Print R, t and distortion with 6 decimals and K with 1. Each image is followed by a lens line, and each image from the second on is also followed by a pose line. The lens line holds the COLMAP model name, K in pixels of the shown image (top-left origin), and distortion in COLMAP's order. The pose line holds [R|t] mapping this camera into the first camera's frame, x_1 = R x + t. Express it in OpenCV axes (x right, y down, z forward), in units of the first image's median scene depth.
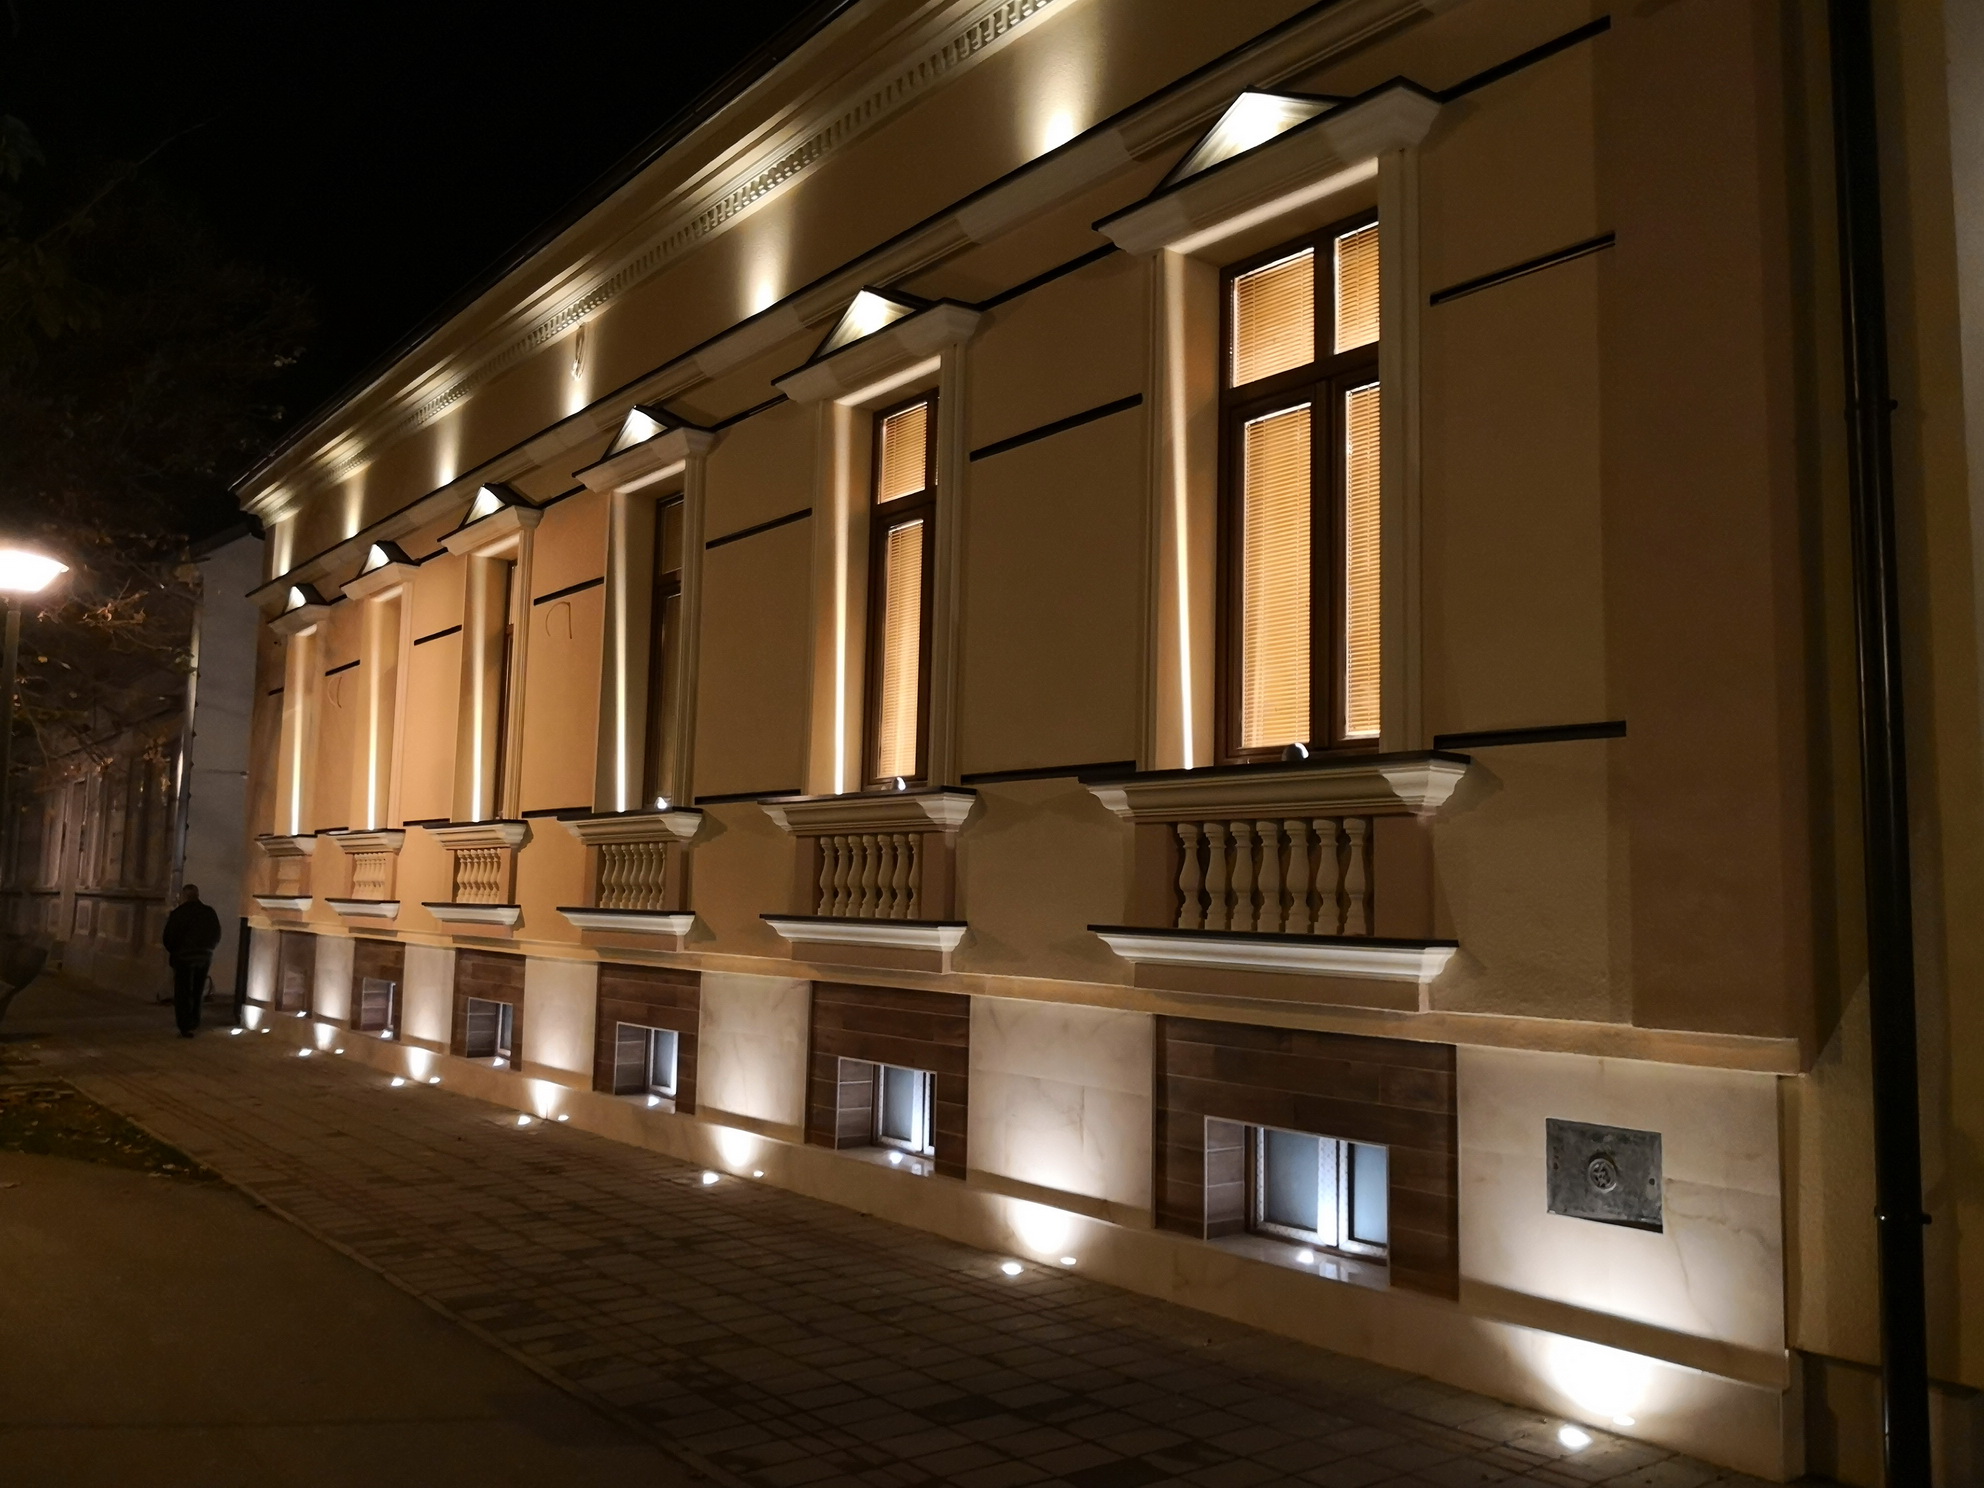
lens RADIAL K [[1540.8, 0, 992.0], [0, 1540.8, 744.0], [0, 0, 1]] dist [-0.000323, 0.000558]
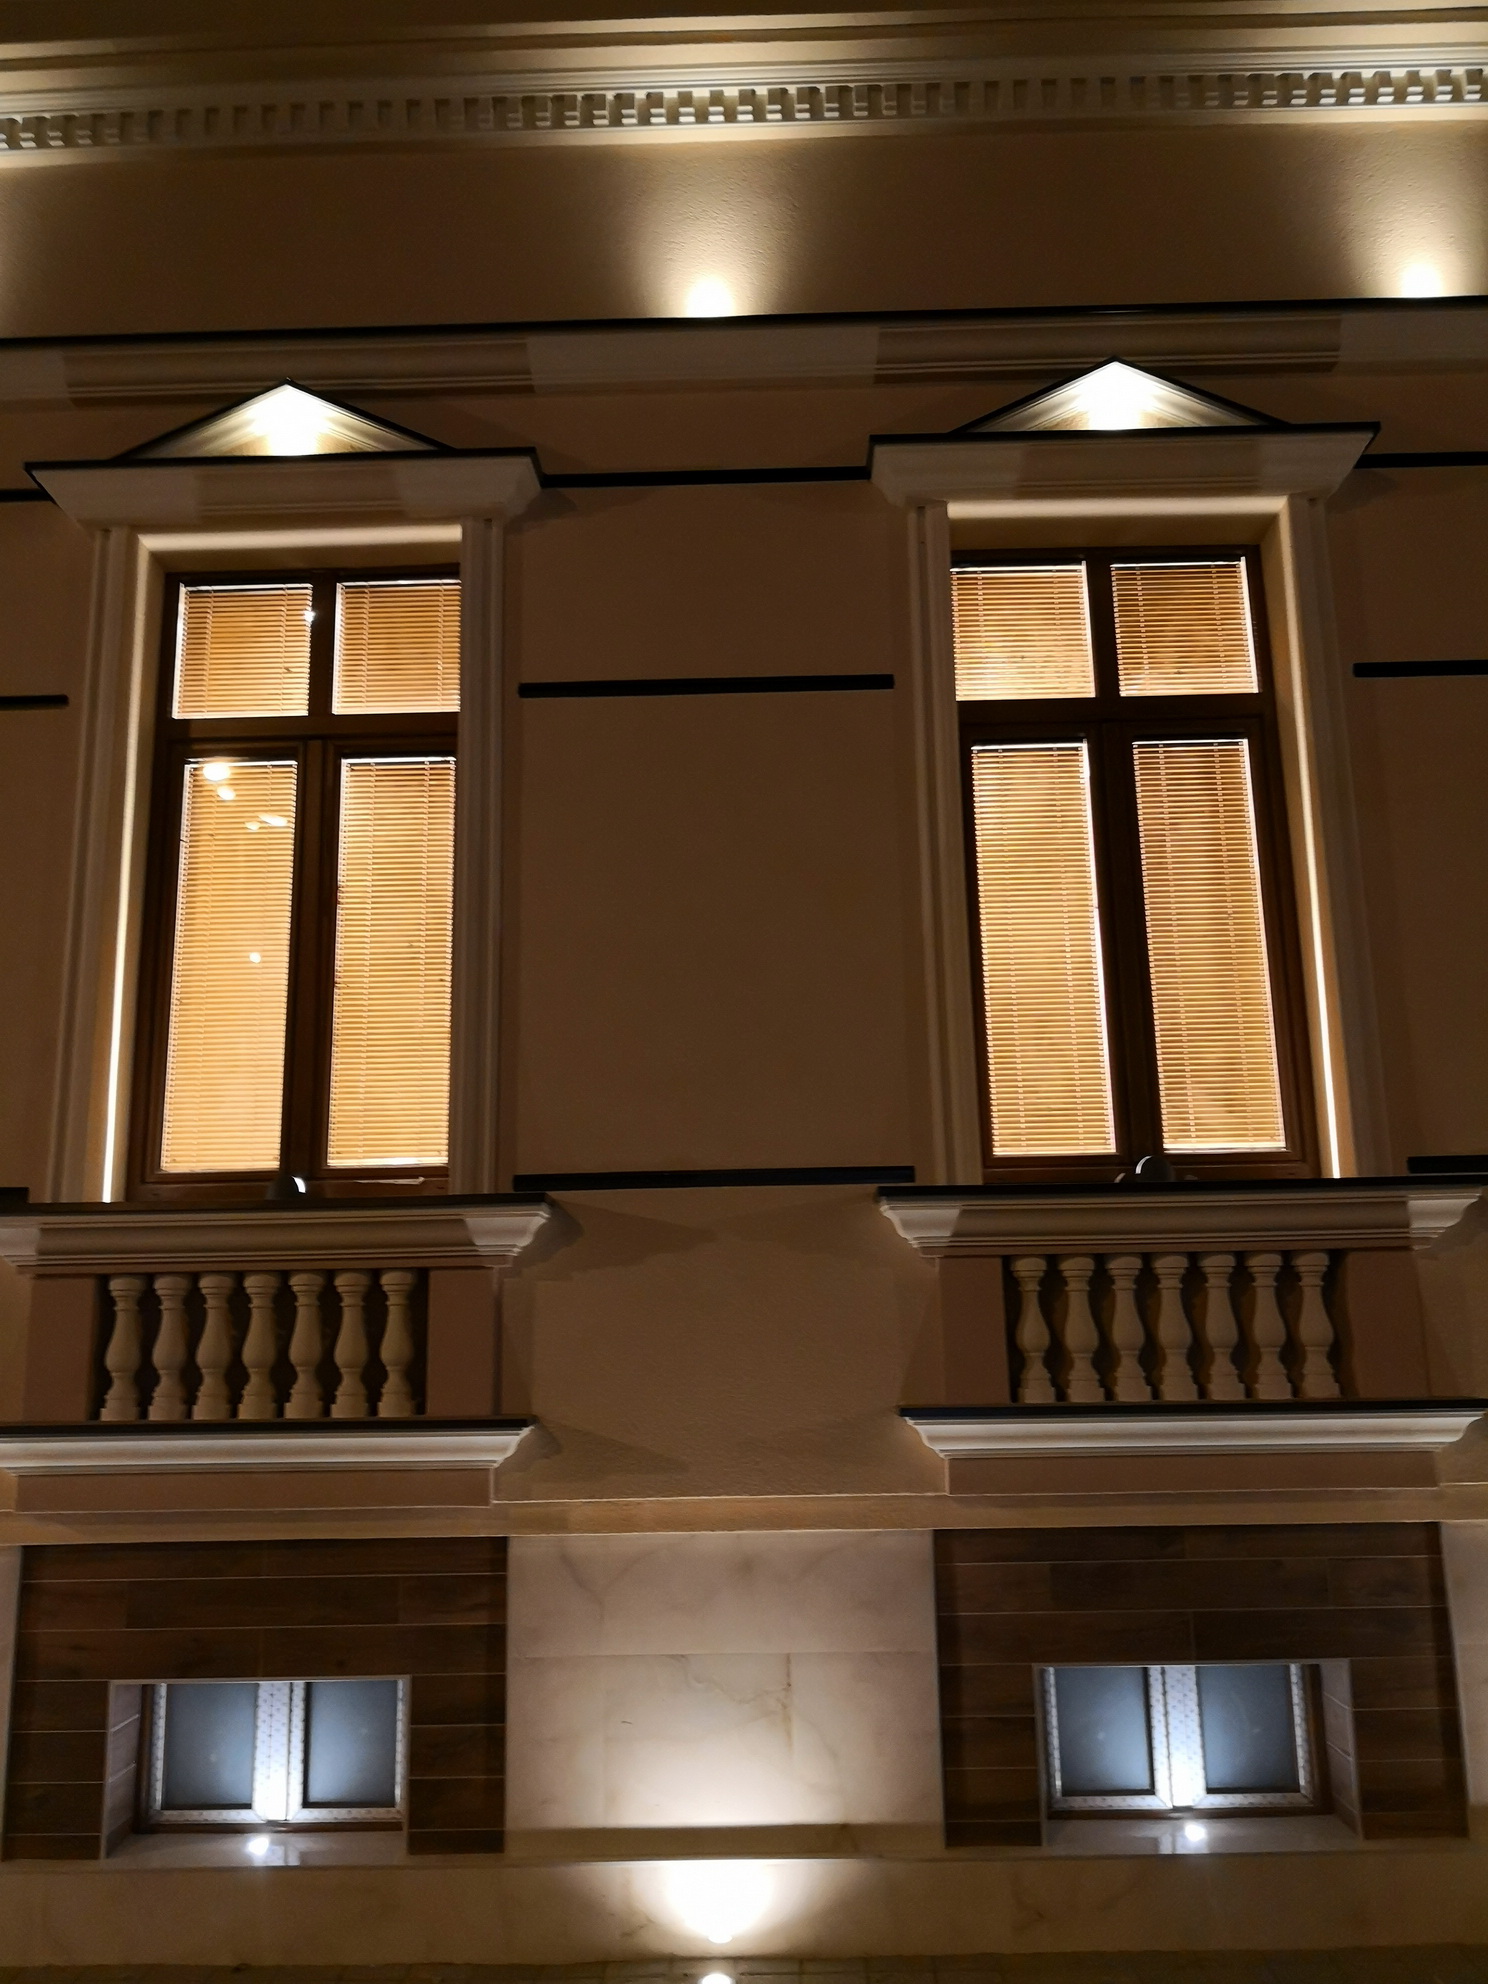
lens RADIAL K [[1561.1, 0, 743.1], [0, 1561.1, 1050.2], [0, 0, 1]] dist [-0.030502, 0.041159]
pose [[0.644920, 0.119005, 0.754928, -0.488283], [-0.045923, 0.992052, -0.117153, 0.042736], [-0.762869, 0.040885, 0.645259, 0.568547]]
